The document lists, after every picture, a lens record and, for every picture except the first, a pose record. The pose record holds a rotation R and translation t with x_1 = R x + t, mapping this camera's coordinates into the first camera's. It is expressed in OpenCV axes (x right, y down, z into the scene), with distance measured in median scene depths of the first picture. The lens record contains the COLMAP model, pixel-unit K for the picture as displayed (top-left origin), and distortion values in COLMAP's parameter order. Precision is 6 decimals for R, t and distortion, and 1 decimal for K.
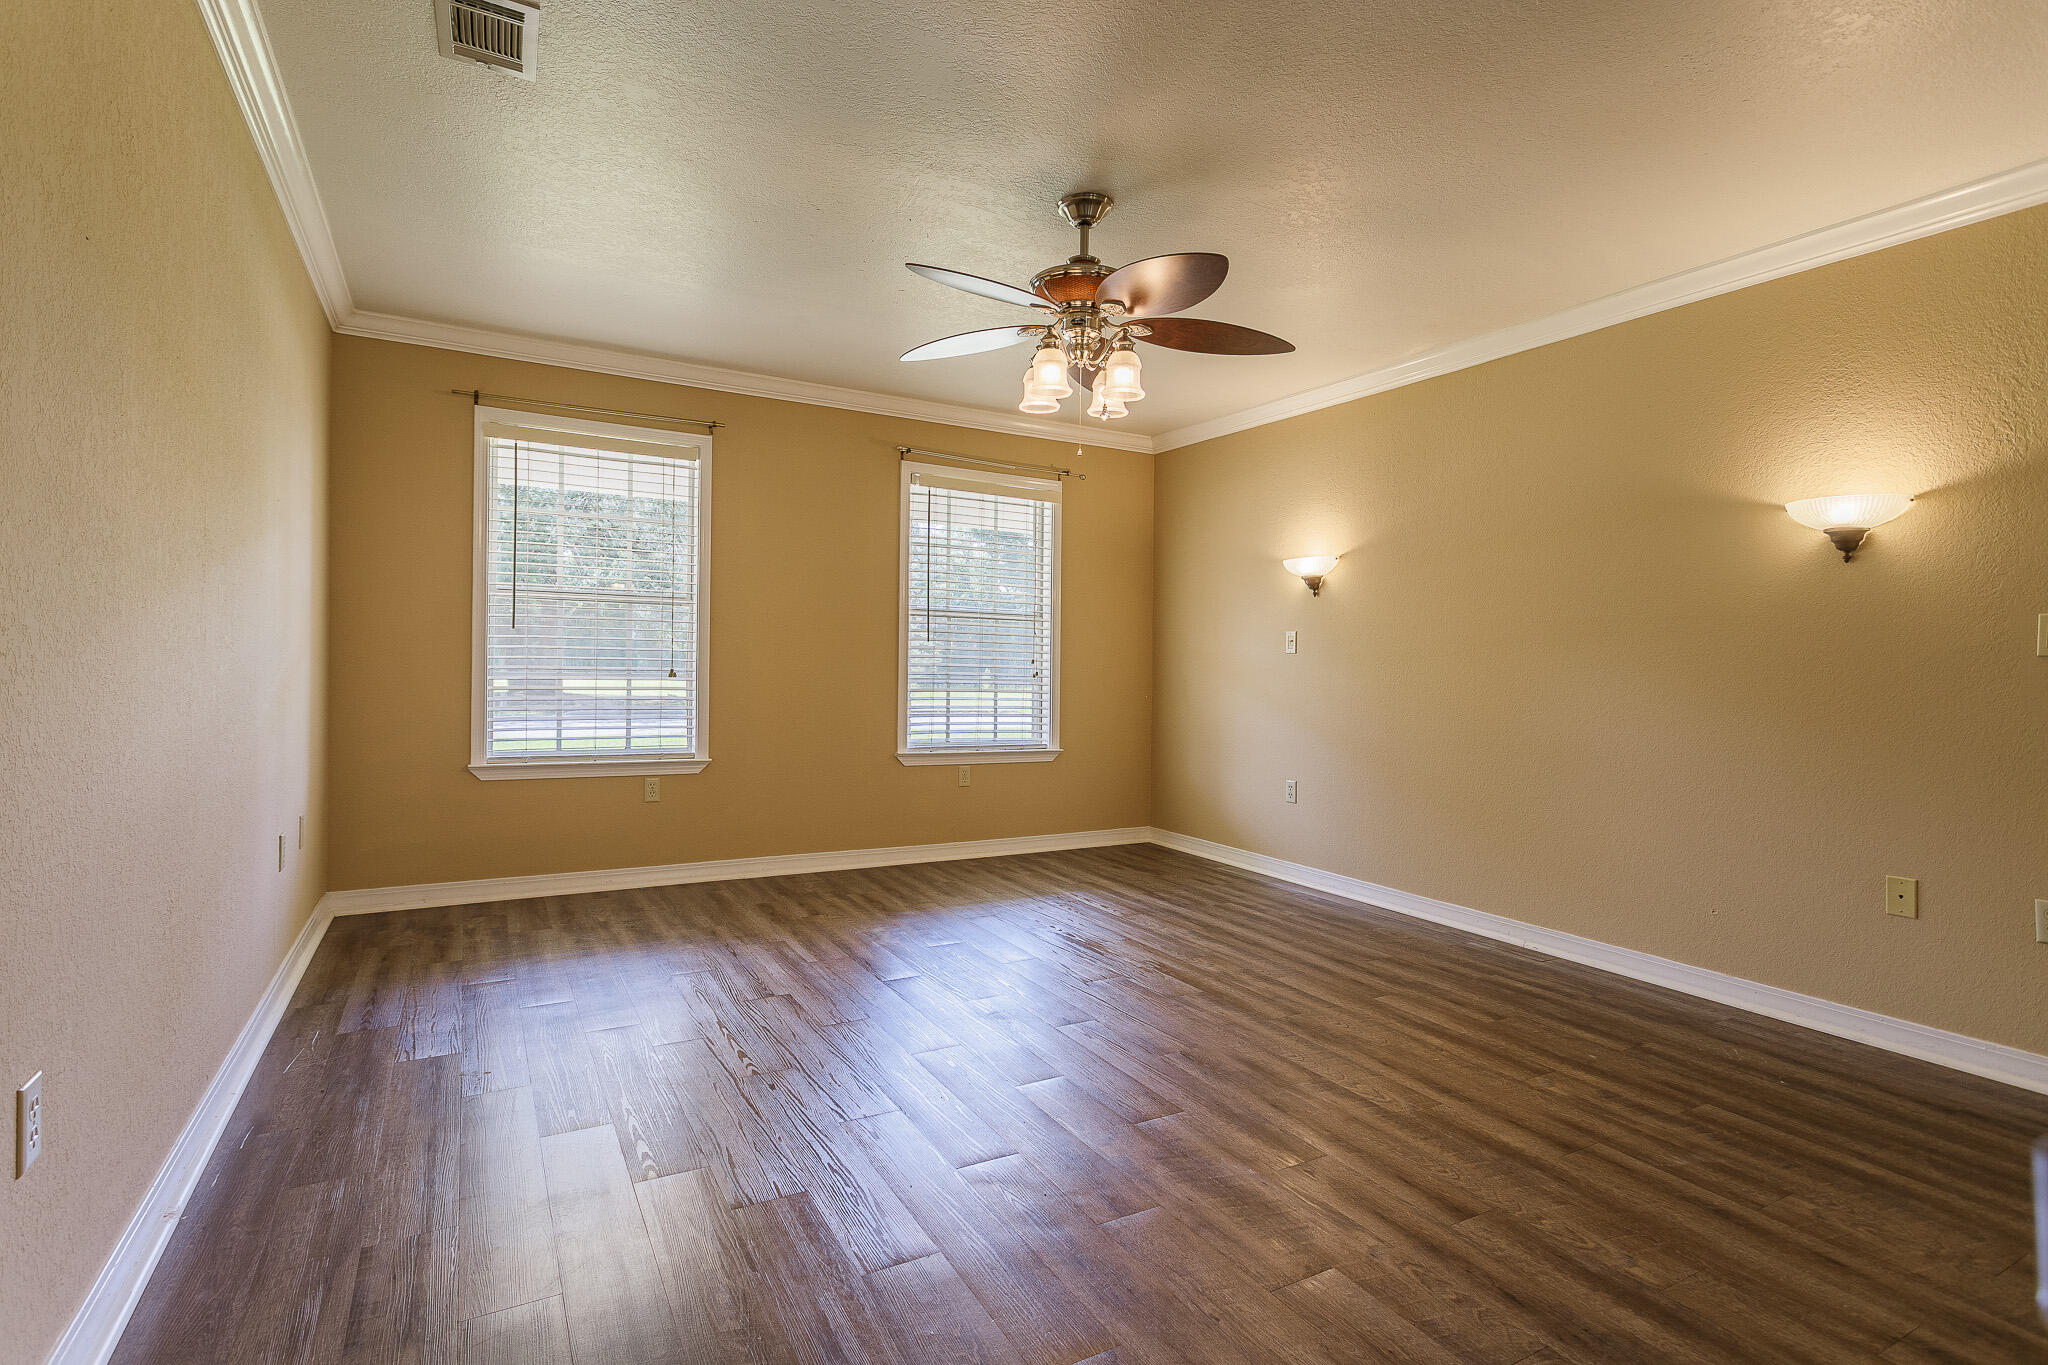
lens RADIAL K [[980.1, 0, 1016.5], [0, 980.1, 675.8], [0, 0, 1]] dist [0.001870, 0.001975]
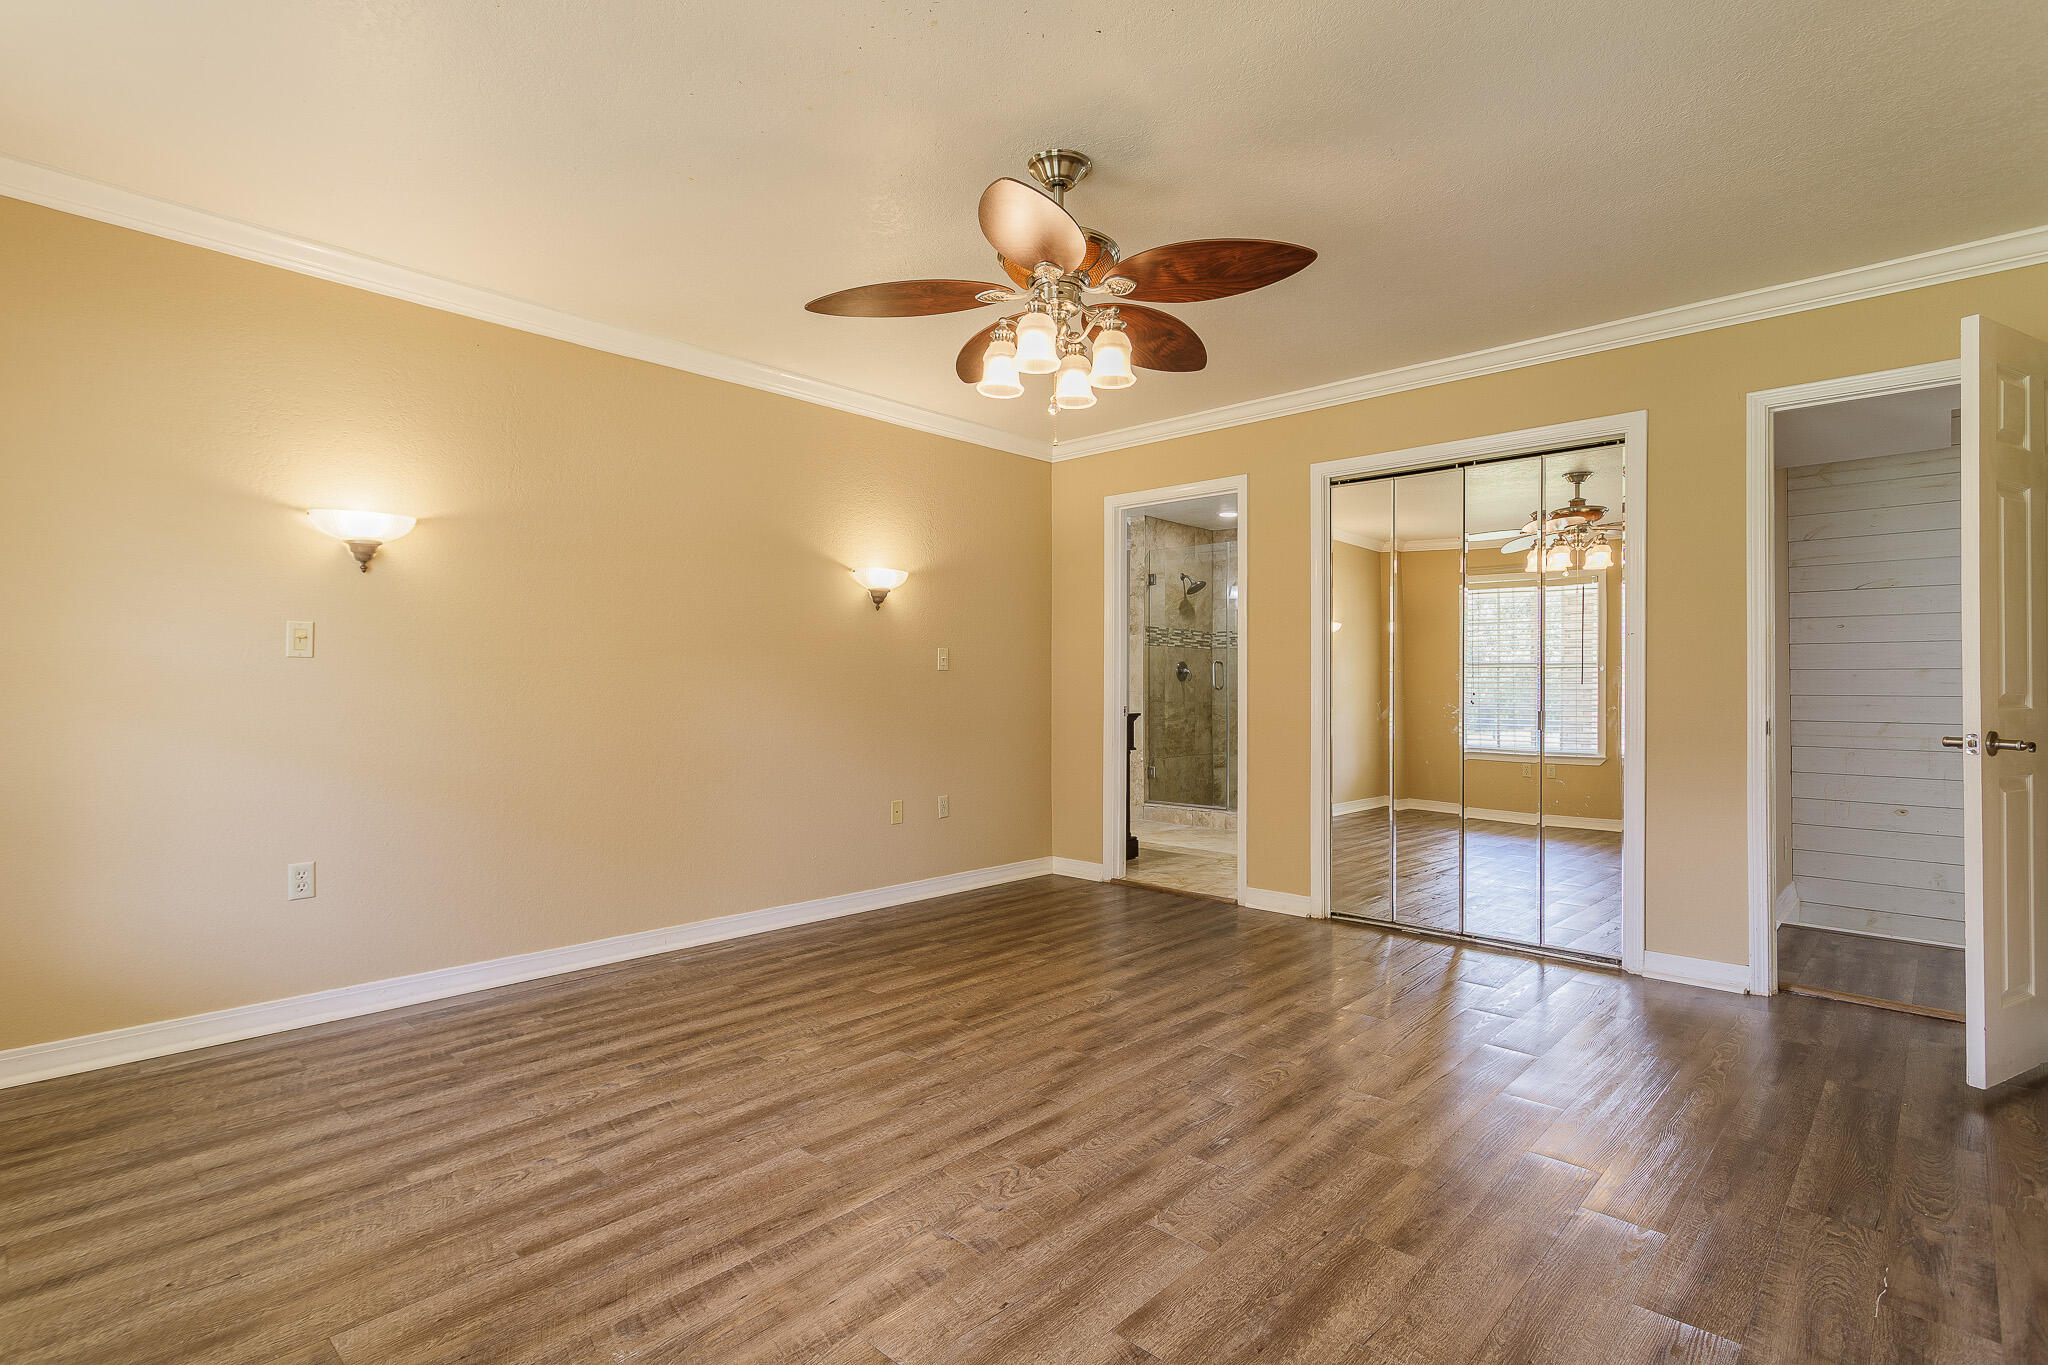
lens RADIAL K [[980.1, 0, 1015.1], [0, 980.1, 680.6], [0, 0, 1]] dist [0.001870, 0.001975]
pose [[-0.296184, -0.016497, 0.954989, -0.697079], [0.002718, 0.999832, 0.018115, -0.029229], [-0.955127, 0.007961, -0.296089, 1.183140]]
